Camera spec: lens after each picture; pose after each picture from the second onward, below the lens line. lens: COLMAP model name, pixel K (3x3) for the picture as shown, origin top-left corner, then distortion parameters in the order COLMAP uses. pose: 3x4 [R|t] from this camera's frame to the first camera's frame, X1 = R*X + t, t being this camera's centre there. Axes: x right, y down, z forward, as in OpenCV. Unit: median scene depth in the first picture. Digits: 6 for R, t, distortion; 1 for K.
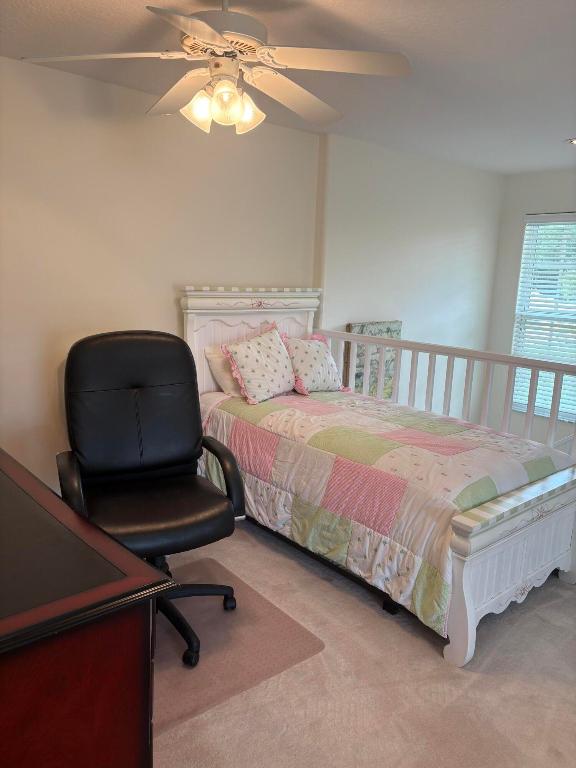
lens RADIAL K [[575.0, 0, 288.0], [0, 575.0, 384.0], [0, 0, 1]] dist [0.039332, -0.051752]
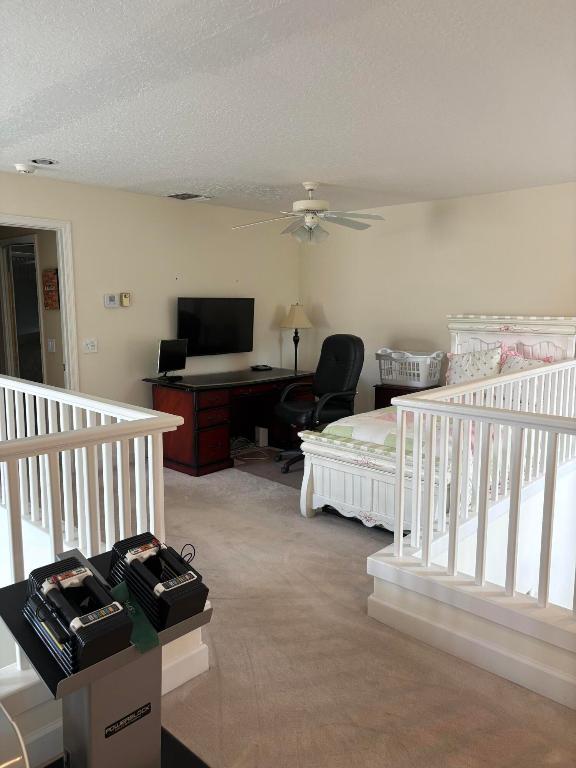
lens RADIAL K [[575.0, 0, 288.0], [0, 575.0, 384.0], [0, 0, 1]] dist [0.039332, -0.051752]
pose [[0.110451, 0.107492, -0.988052, 1.244572], [-0.179524, 0.979940, 0.086541, -0.044058], [0.977534, 0.167820, 0.127532, 0.401329]]
